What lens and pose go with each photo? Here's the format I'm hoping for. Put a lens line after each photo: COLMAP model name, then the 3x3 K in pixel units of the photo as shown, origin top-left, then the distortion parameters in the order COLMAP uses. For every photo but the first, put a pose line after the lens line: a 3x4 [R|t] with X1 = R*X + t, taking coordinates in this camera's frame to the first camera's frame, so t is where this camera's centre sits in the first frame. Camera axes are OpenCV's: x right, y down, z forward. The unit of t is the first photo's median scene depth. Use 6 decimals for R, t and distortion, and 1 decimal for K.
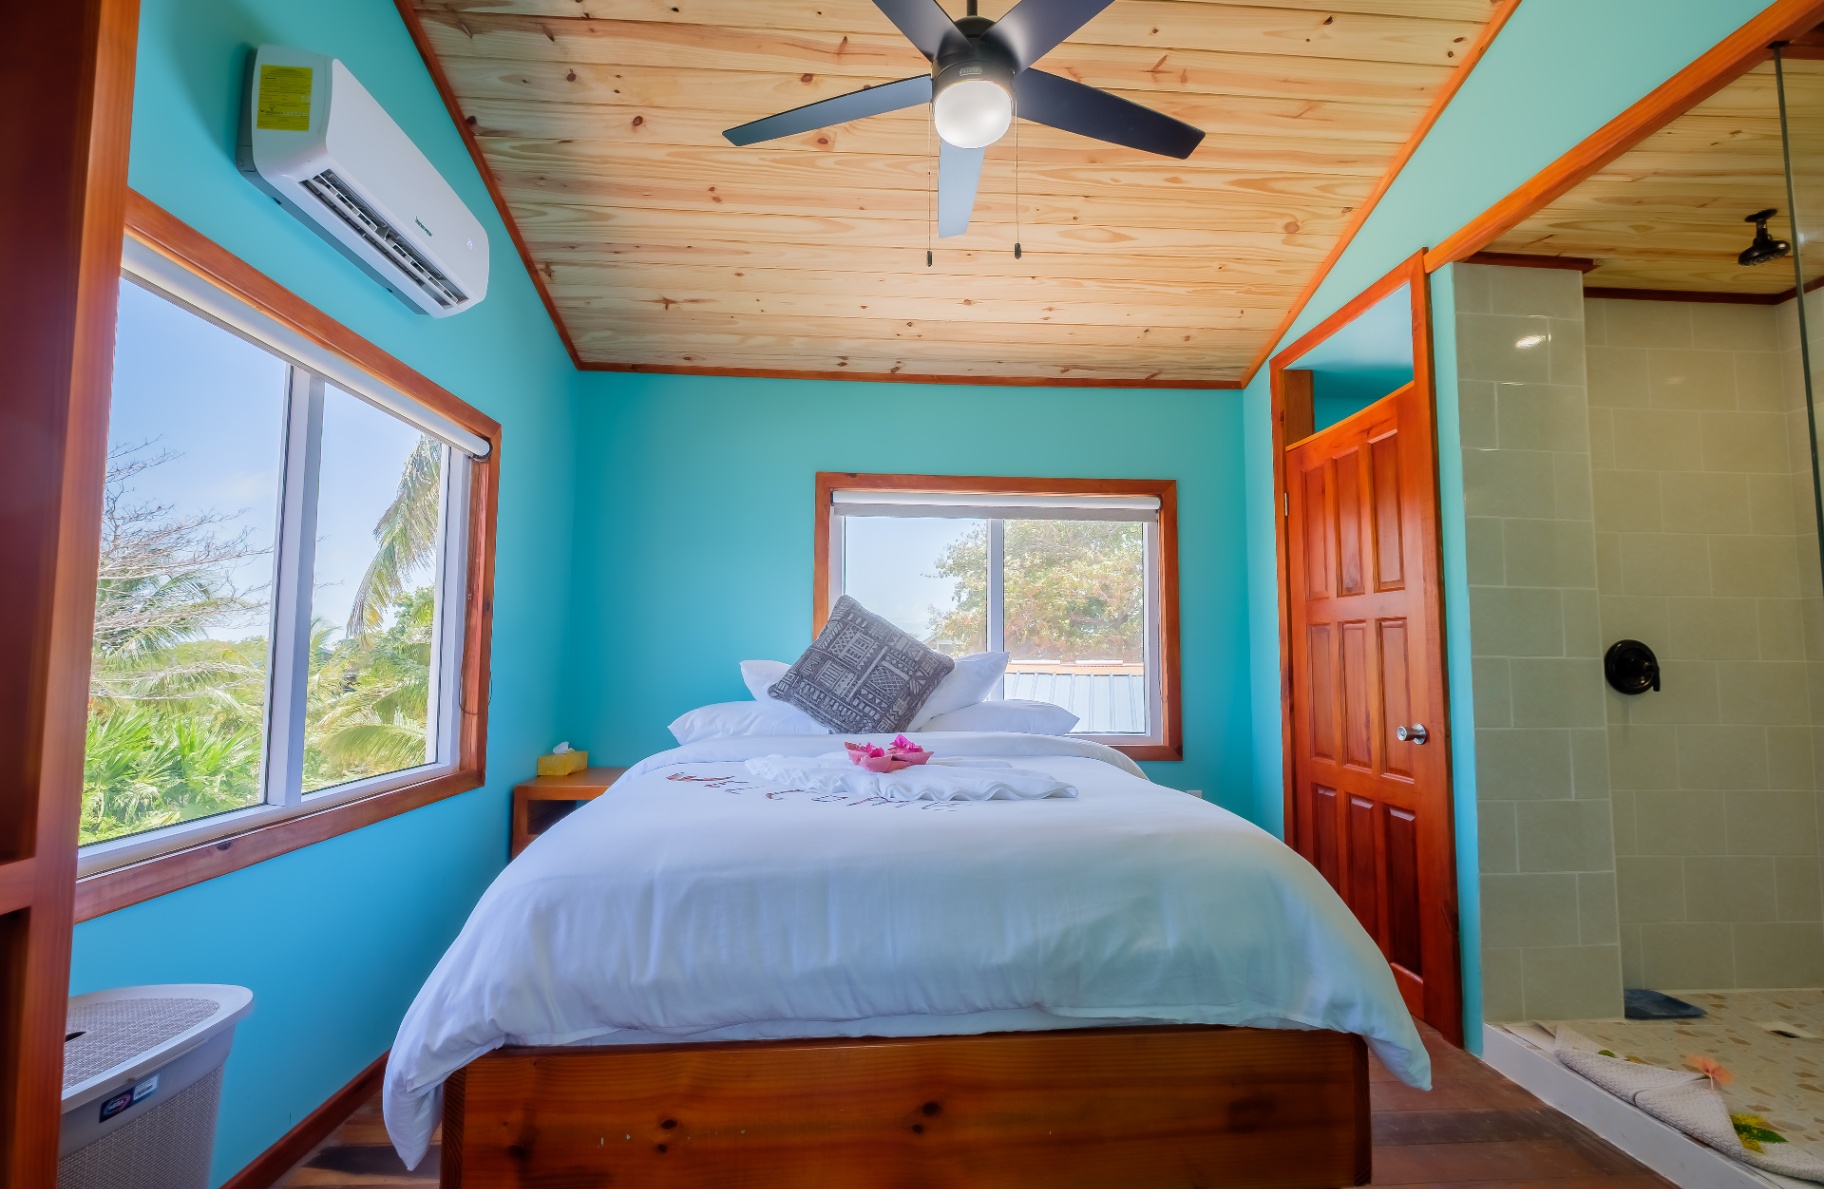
lens RADIAL K [[801.9, 0, 911.8], [0, 801.9, 597.1], [0, 0, 1]] dist [-0.003633, -0.000654]
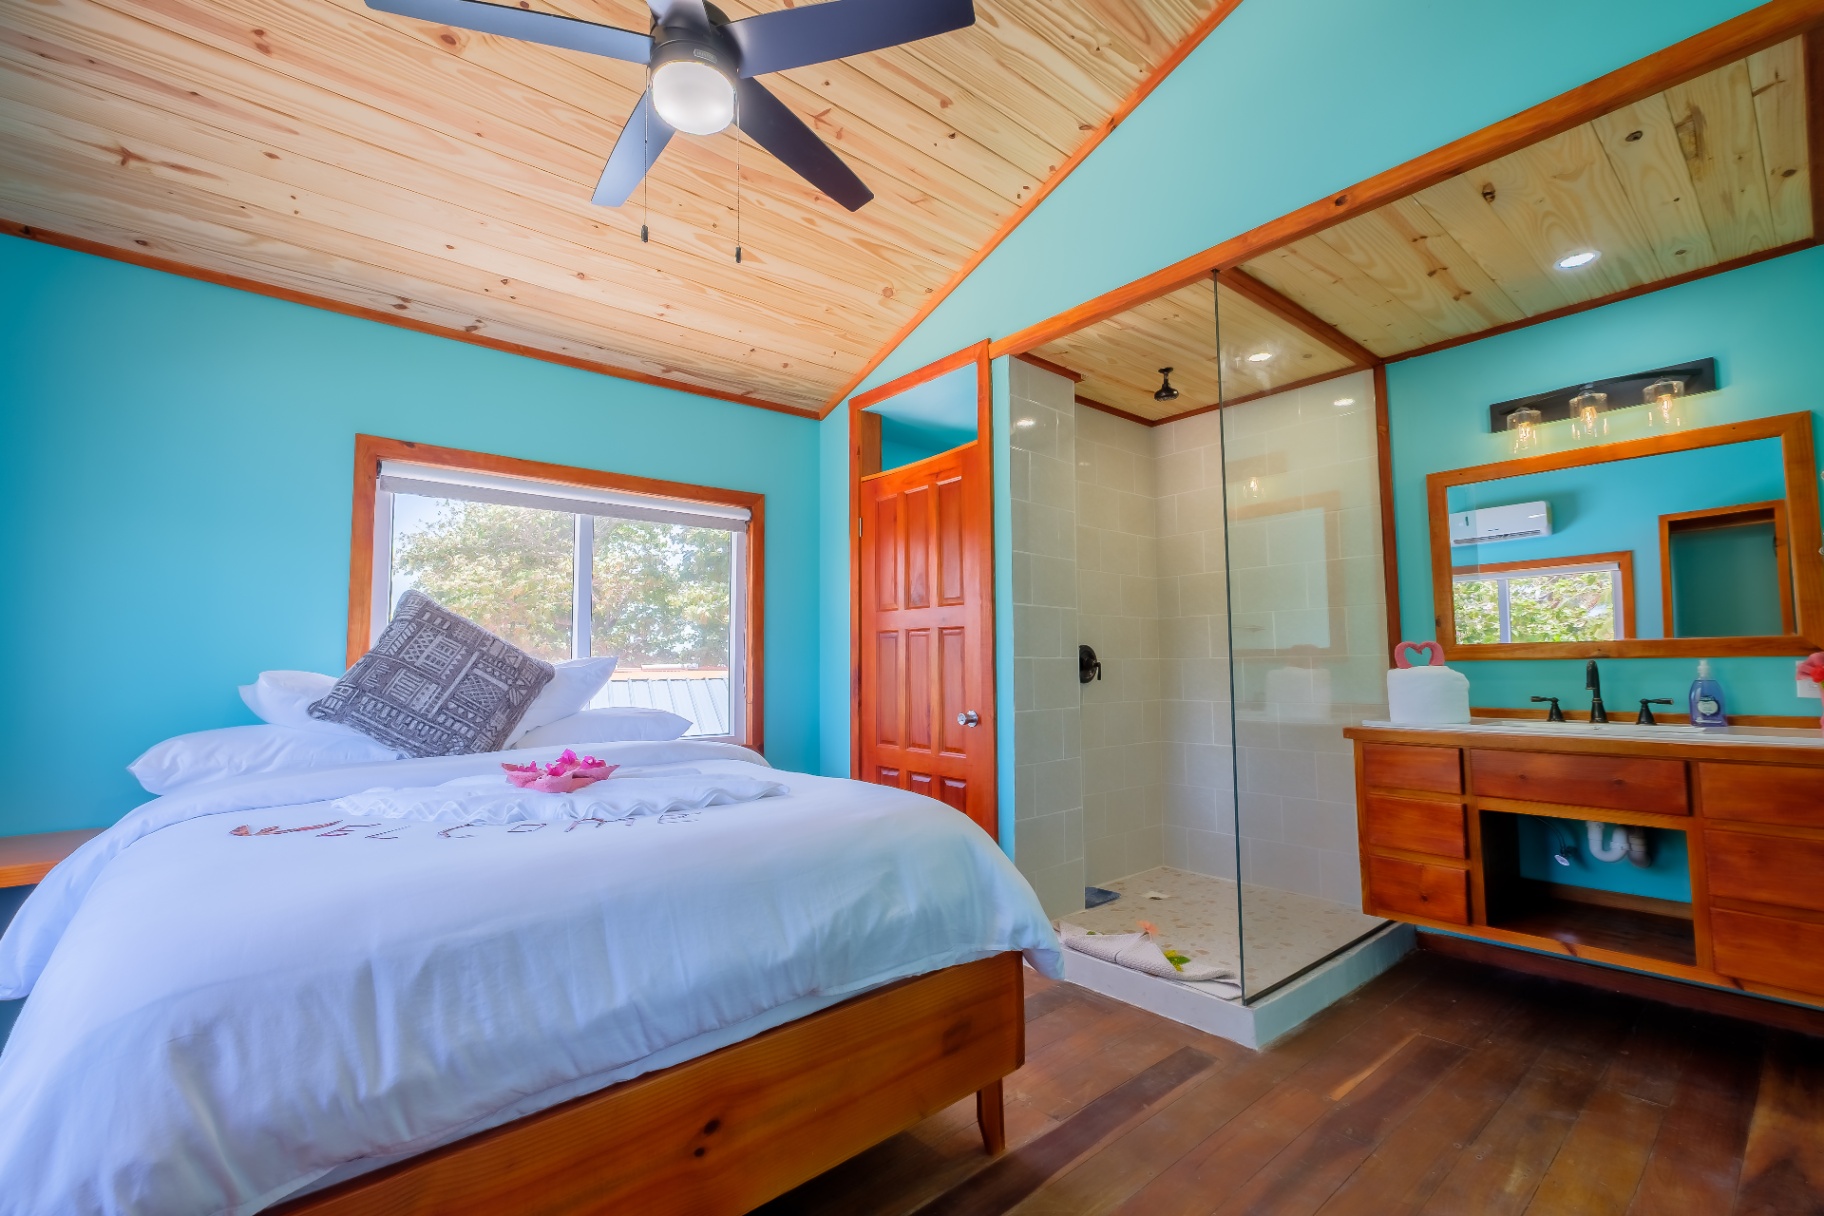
lens RADIAL K [[790.8, 0, 912.1], [0, 790.8, 610.1], [0, 0, 1]] dist [-0.002204, -0.001818]
pose [[0.799809, 0.027597, 0.599620, -0.189585], [-0.033108, 0.999450, -0.001837, 0.003491], [-0.599341, -0.018382, 0.800283, 0.050949]]
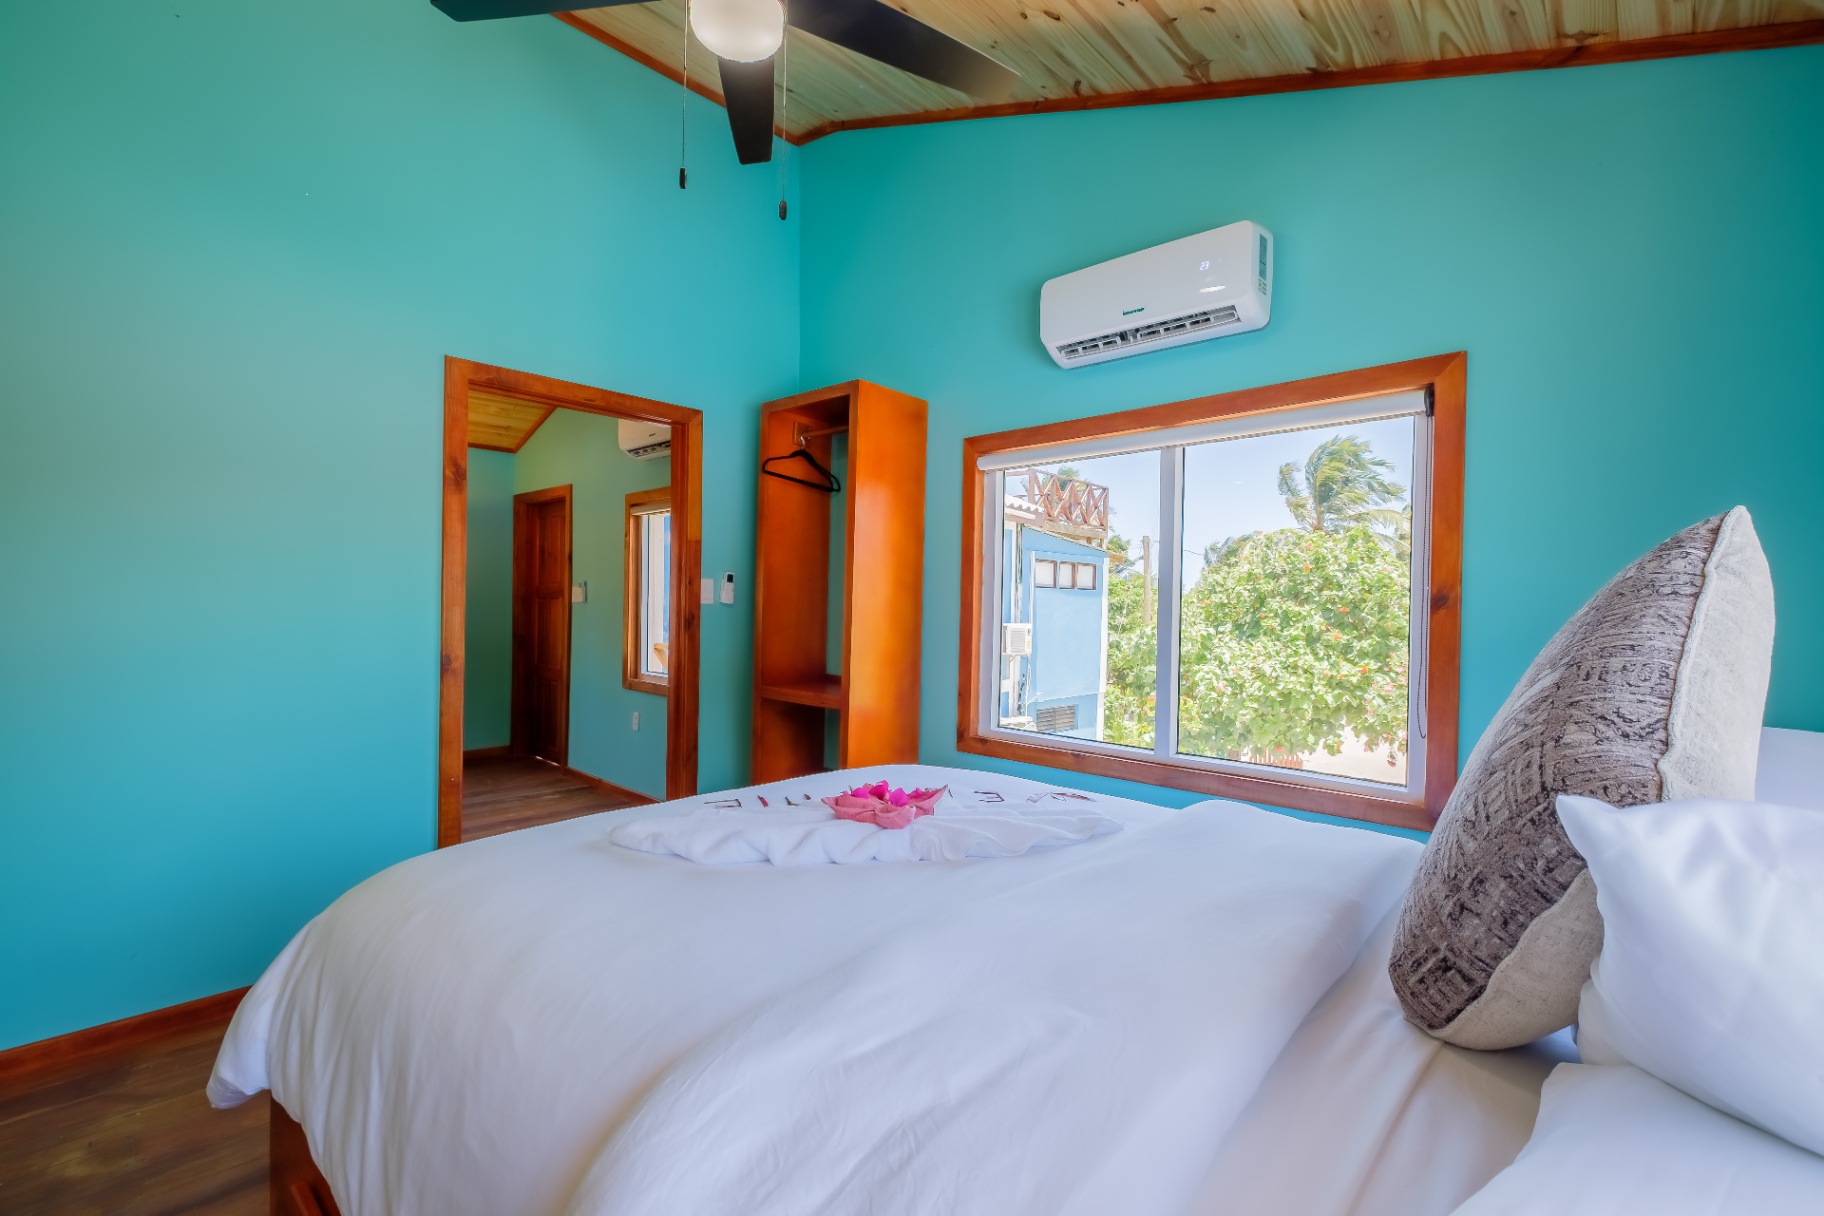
lens RADIAL K [[790.8, 0, 912.1], [0, 790.8, 610.1], [0, 0, 1]] dist [-0.002204, -0.001818]
pose [[-0.729392, -0.010686, -0.684013, 0.351554], [0.033828, 0.998091, -0.051665, 0.041981], [0.683259, -0.060823, -0.727638, 1.197629]]
